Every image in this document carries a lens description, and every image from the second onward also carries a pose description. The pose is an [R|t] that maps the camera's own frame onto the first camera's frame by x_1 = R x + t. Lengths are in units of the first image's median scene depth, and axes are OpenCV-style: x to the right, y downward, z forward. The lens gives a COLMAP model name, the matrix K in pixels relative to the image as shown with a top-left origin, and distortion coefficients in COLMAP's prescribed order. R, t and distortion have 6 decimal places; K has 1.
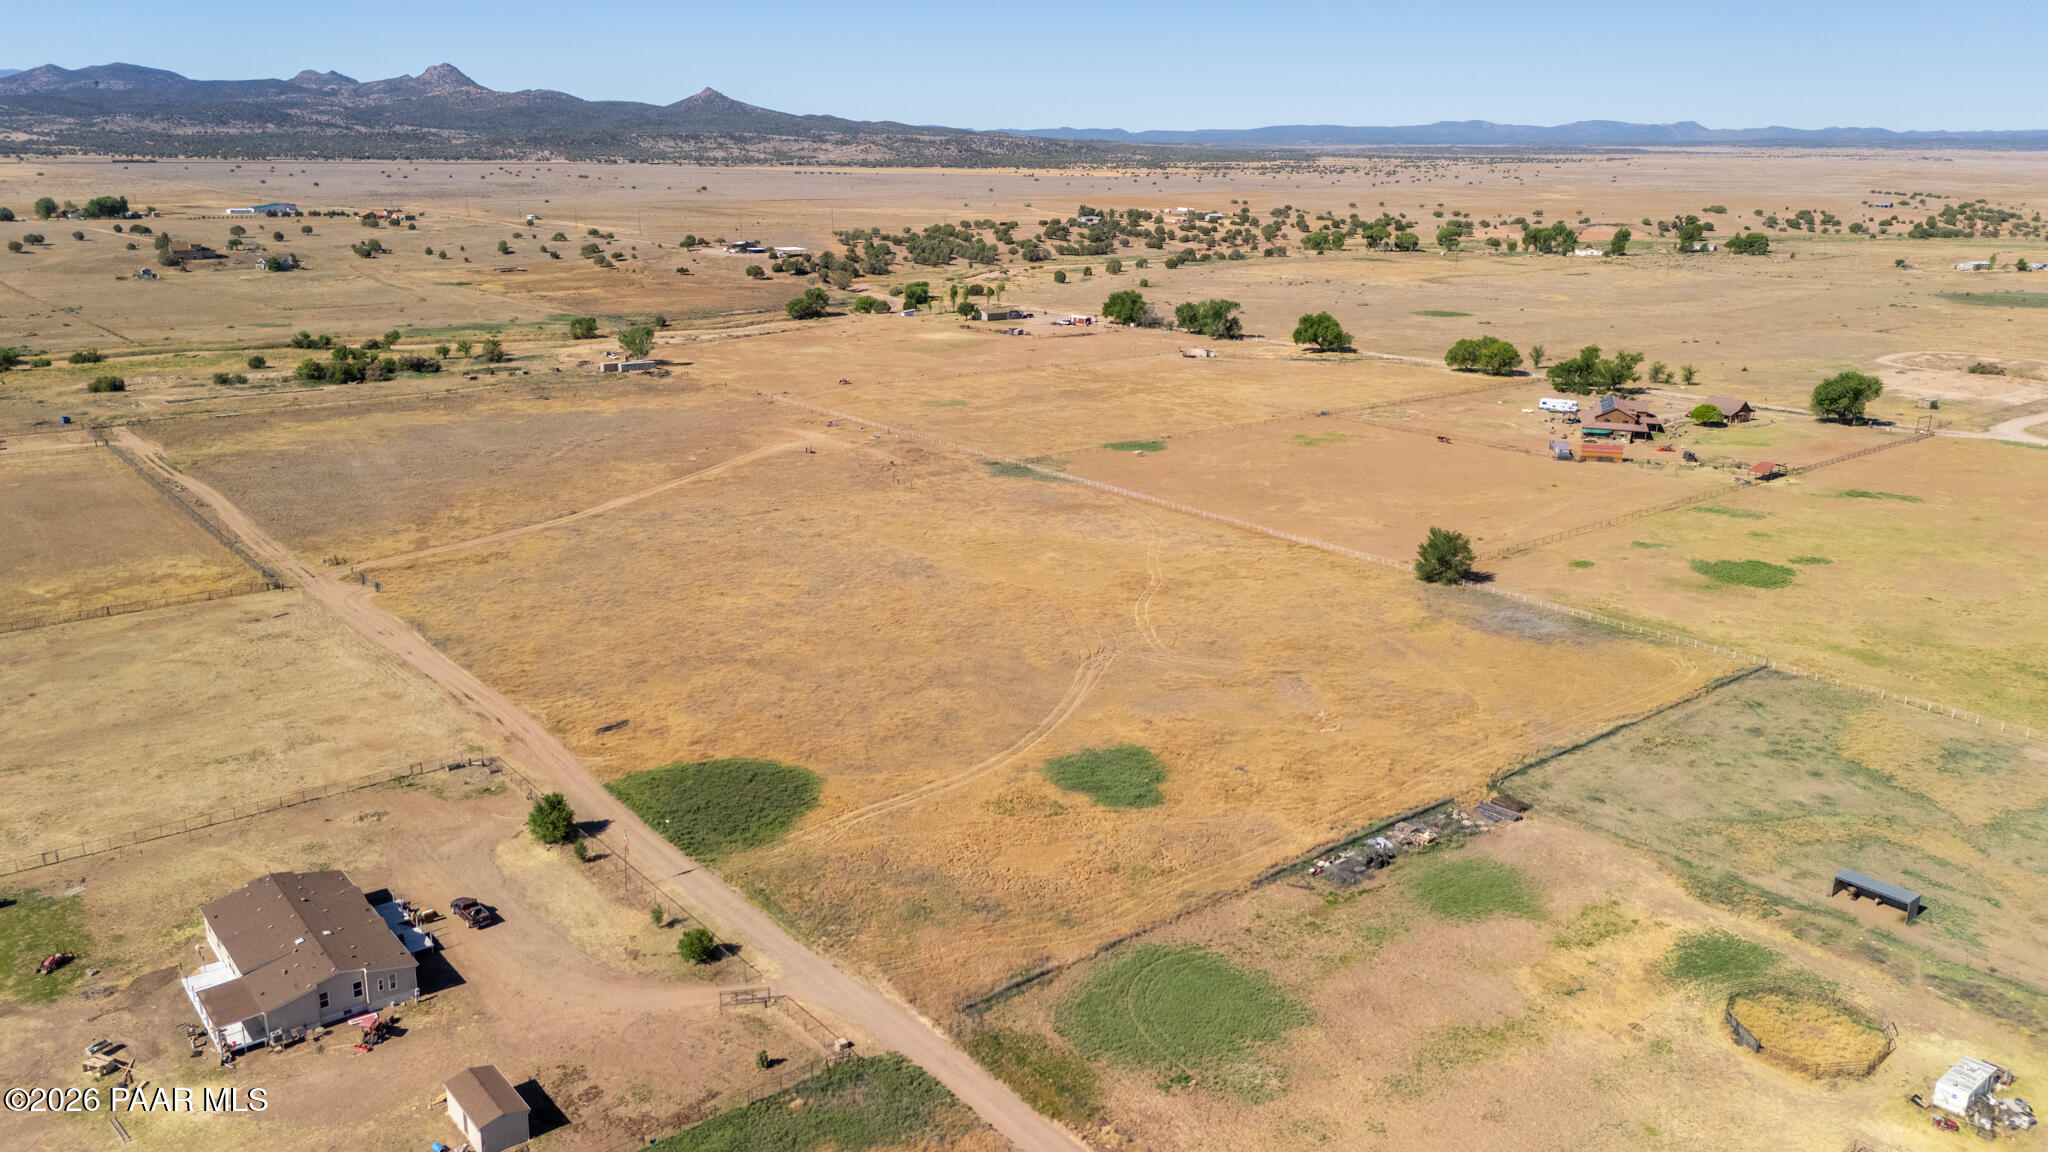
lens RADIAL K [[1493.8, 0, 1032.4], [0, 1493.8, 585.0], [0, 0, 1]] dist [0.079635, -0.087094]
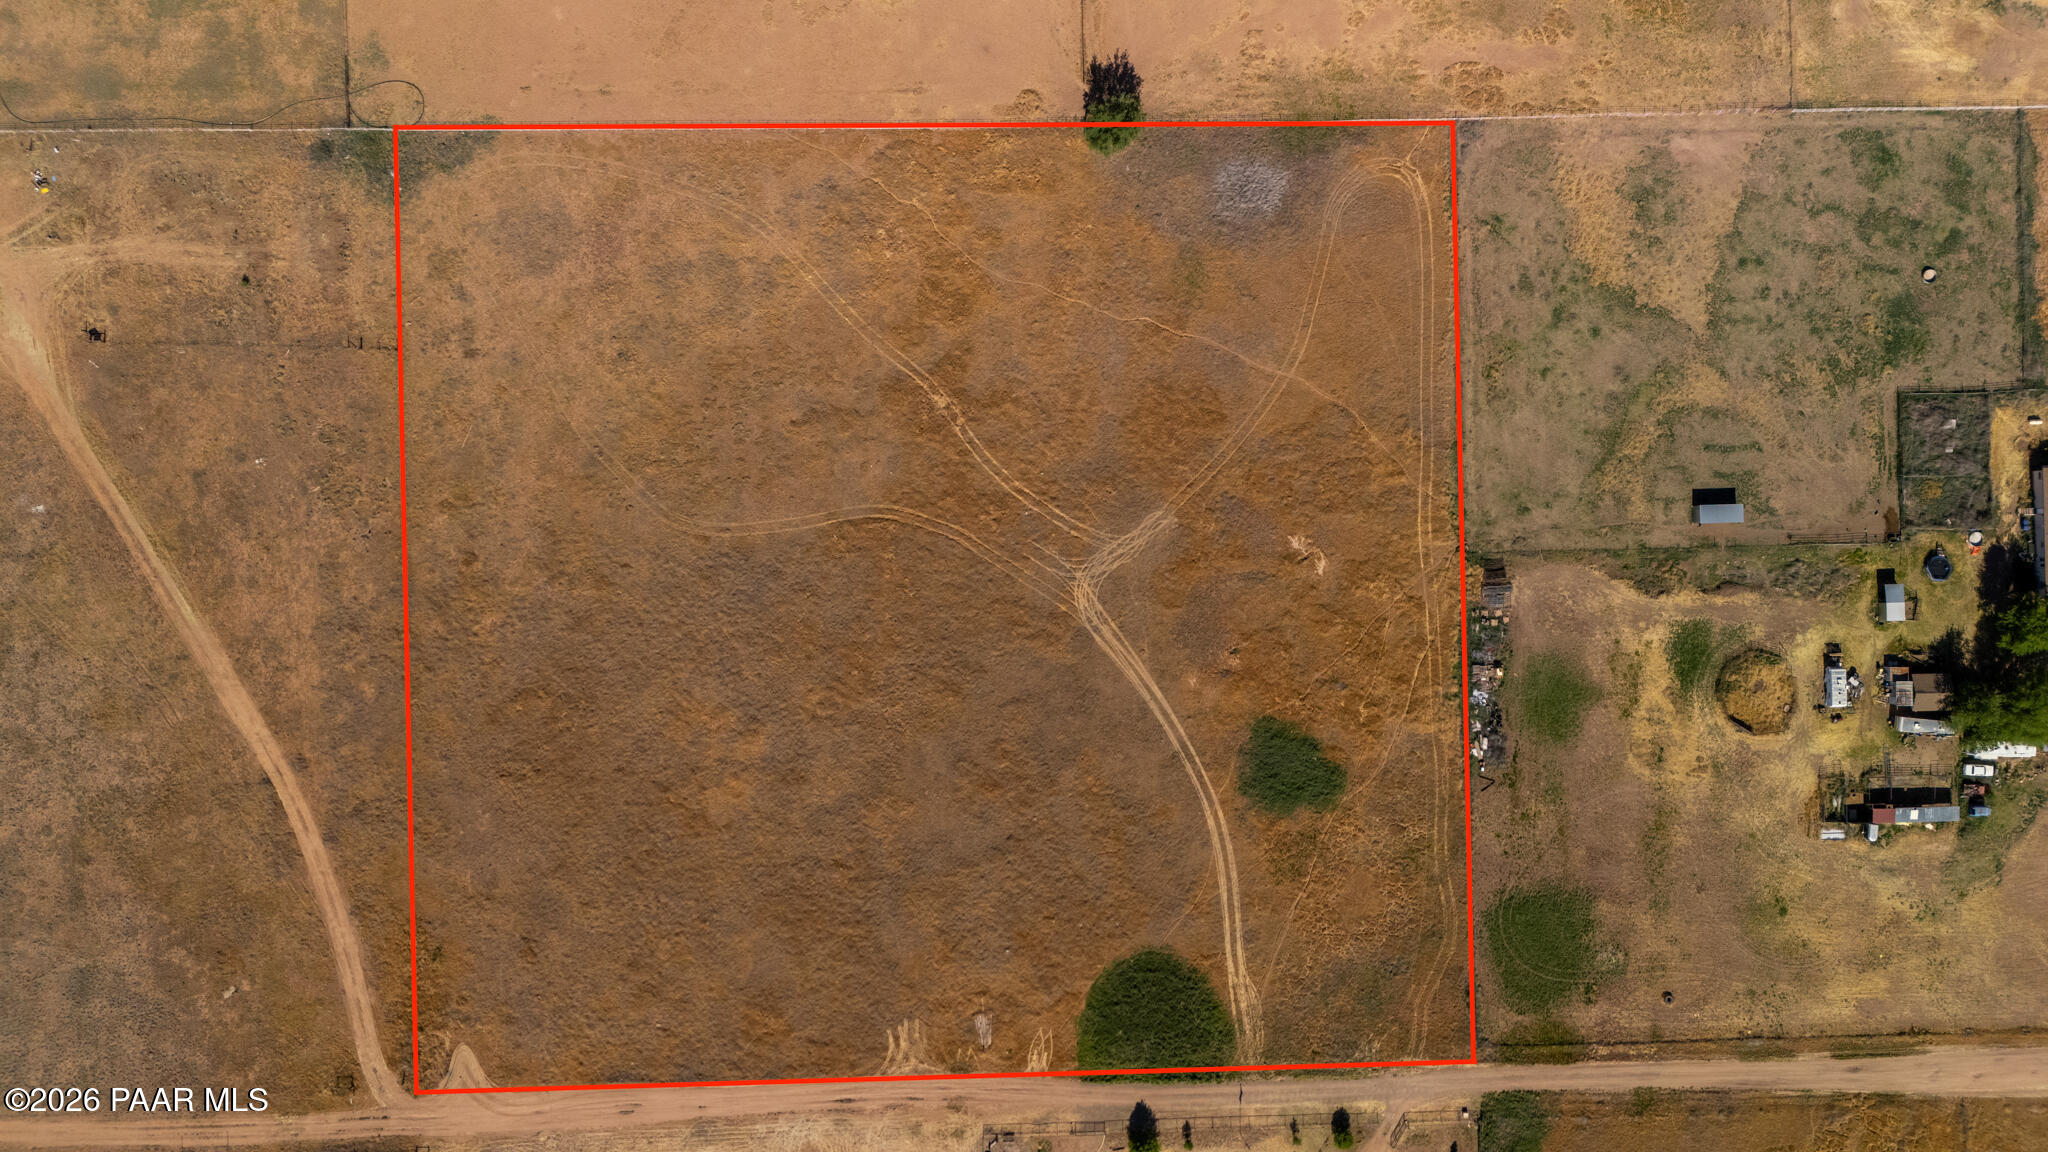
lens RADIAL K [[1493.8, 0, 1032.4], [0, 1493.8, 585.0], [0, 0, 1]] dist [0.079635, -0.087094]
pose [[0.625430, -0.780159, 0.013746, 0.022731], [0.194848, 0.173214, 0.965418, -1.423923], [-0.755560, -0.601123, 0.260346, 1.058572]]
